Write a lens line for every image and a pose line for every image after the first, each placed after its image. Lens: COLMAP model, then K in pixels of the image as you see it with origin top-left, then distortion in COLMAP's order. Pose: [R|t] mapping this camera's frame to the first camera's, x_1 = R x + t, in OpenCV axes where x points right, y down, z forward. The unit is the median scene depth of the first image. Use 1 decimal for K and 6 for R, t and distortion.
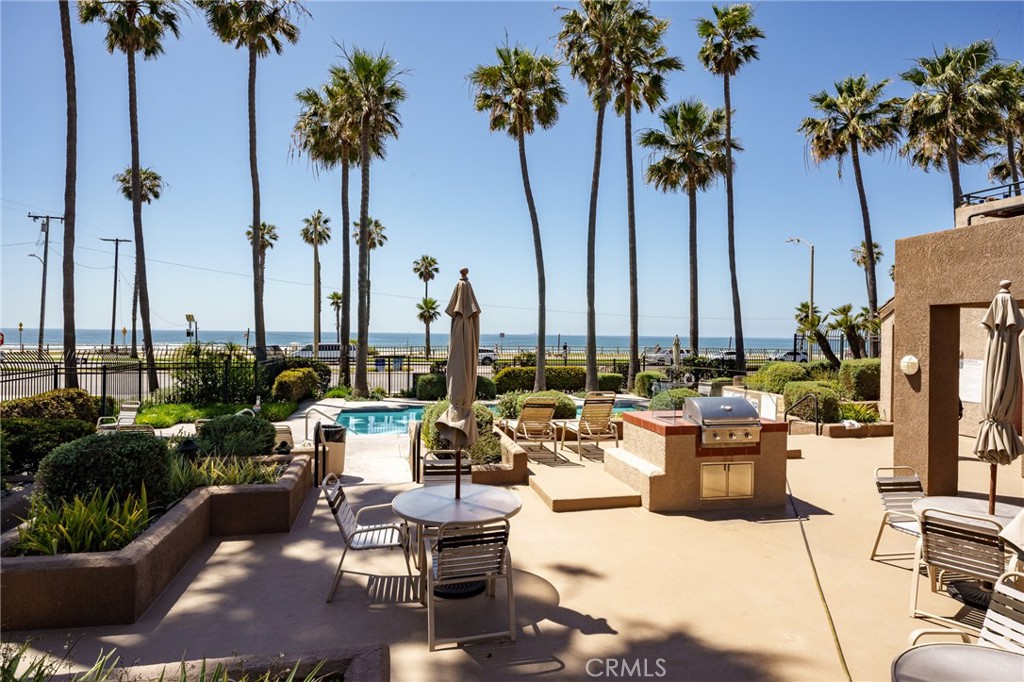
lens RADIAL K [[590.0, 0, 504.3], [0, 590.0, 344.2], [0, 0, 1]] dist [0.000609, 0.003518]
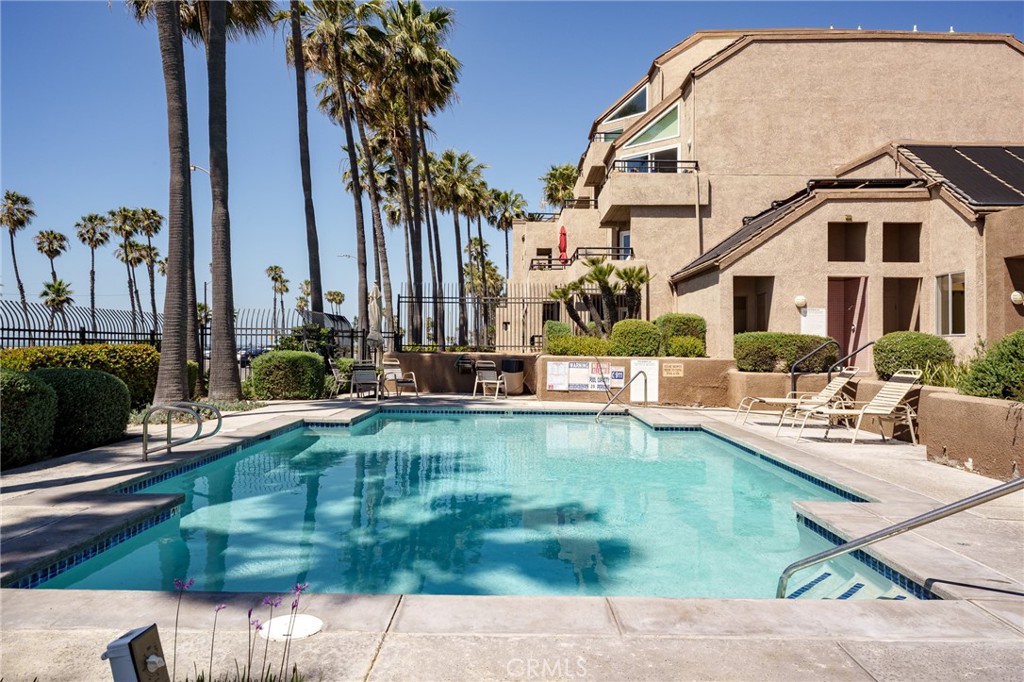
lens RADIAL K [[722.4, 0, 512.0], [0, 722.4, 341.0], [0, 0, 1]] dist [-0.003211, -0.003487]
pose [[0.193465, -0.002627, 0.981104, -0.351509], [0.015426, 0.999881, -0.000365, 0.042447], [-0.980986, 0.015205, 0.193482, 0.687696]]
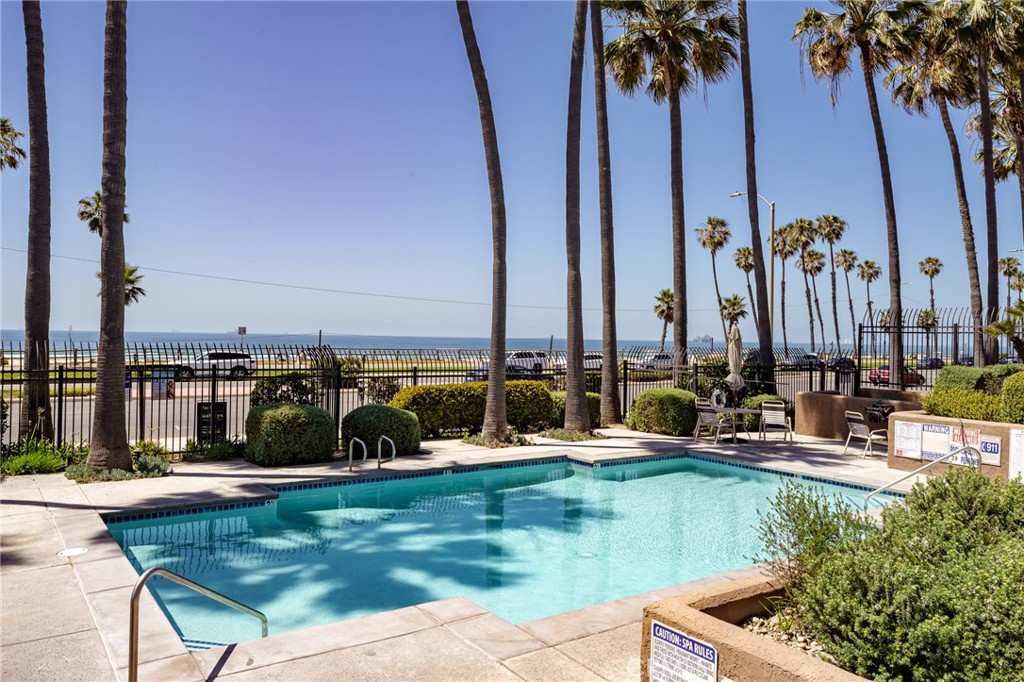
lens RADIAL K [[782.2, 0, 512.0], [0, 782.2, 341.0], [0, 0, 1]] dist [0.002027, 0.002192]
pose [[0.916545, 0.000816, 0.399931, -0.190411], [0.002489, 0.999967, -0.007744, 0.007014], [-0.399924, 0.008093, 0.916513, 0.370118]]
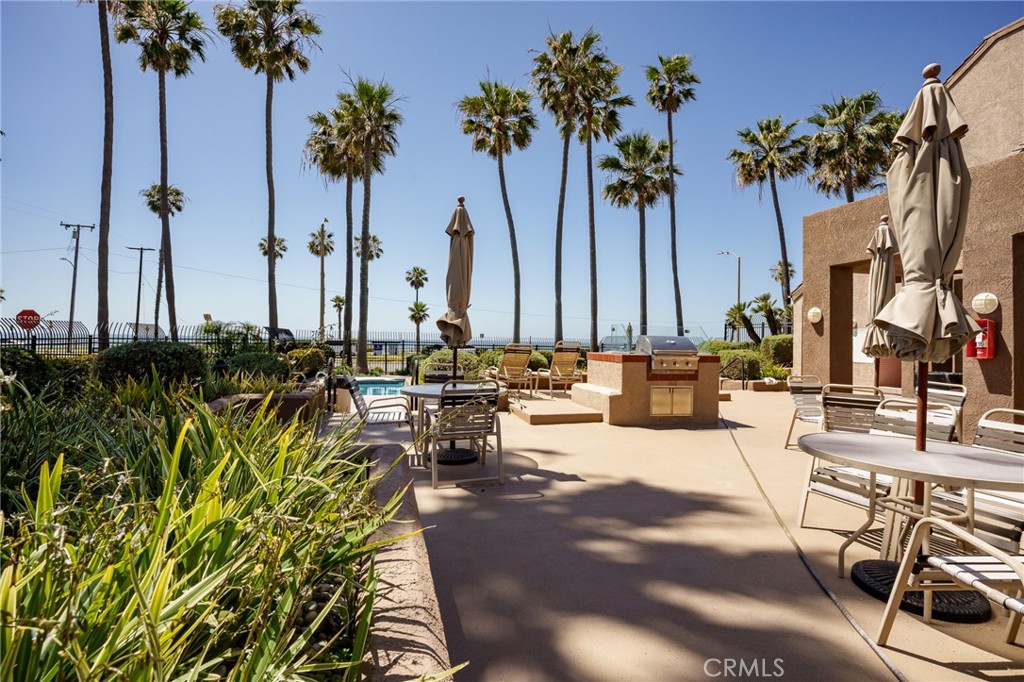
lens RADIAL K [[504.5, 0, 512.0], [0, 504.5, 341.0], [0, 0, 1]] dist [0.001175, 0.001134]
pose [[0.998334, 0.005008, 0.057486, -0.004603], [-0.003863, 0.999792, -0.020017, 0.040738], [-0.057574, 0.019761, 0.998146, -0.009147]]
